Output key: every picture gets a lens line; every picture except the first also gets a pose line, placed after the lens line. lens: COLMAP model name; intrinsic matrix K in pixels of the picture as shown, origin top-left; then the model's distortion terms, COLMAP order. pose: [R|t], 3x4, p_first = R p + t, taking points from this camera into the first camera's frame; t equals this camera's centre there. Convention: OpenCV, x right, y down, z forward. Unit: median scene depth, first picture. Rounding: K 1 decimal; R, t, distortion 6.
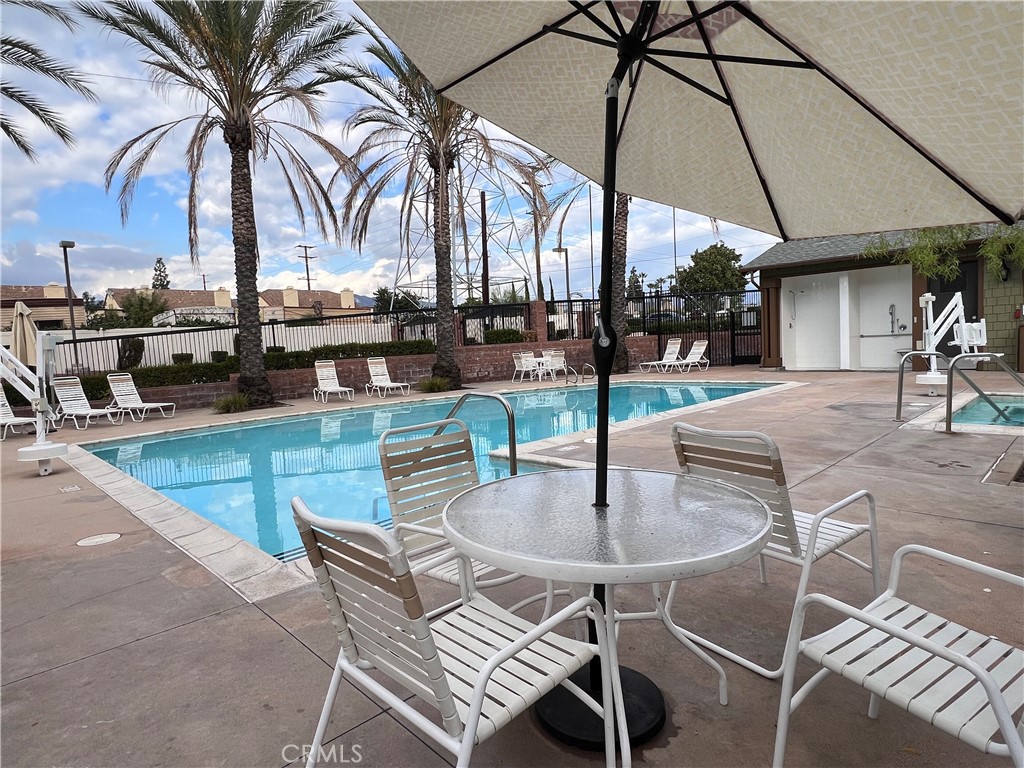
lens RADIAL K [[578.0, 0, 512.0], [0, 578.0, 384.0], [0, 0, 1]] dist [-0.001173, -0.026510]
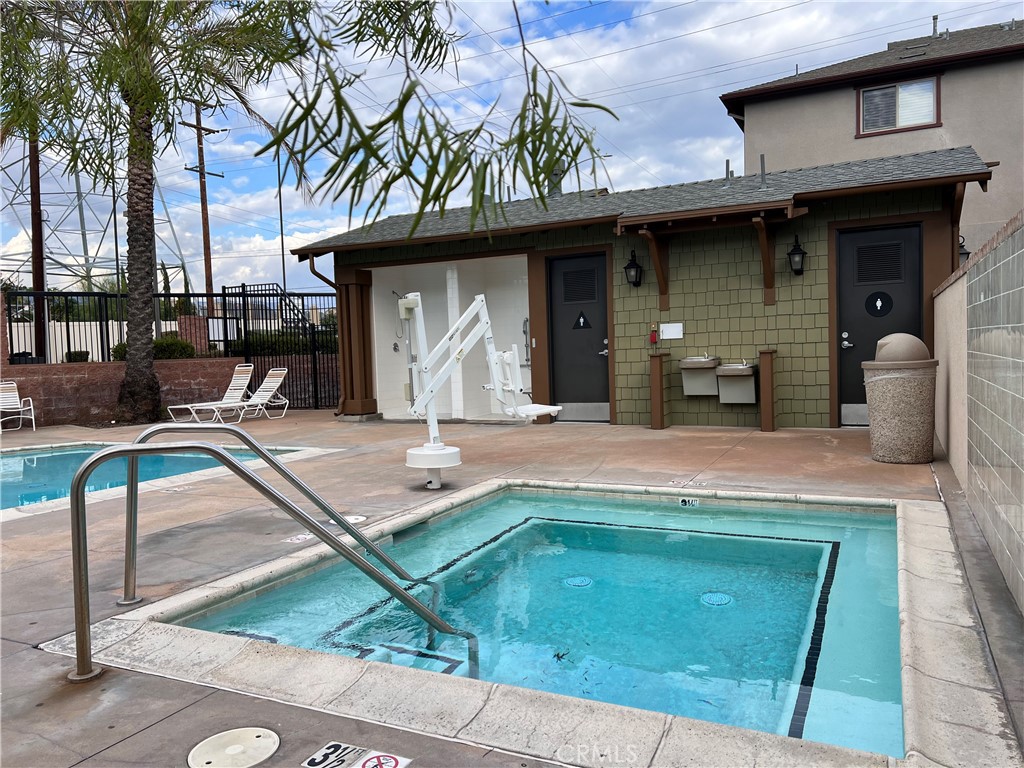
lens RADIAL K [[764.8, 0, 512.0], [0, 764.8, 384.0], [0, 0, 1]] dist [0.071828, -0.073974]
pose [[0.937815, 0.005467, 0.347092, 0.325188], [0.009188, 0.999135, -0.040561, -0.027648], [-0.347013, 0.041228, 0.936954, 0.183886]]
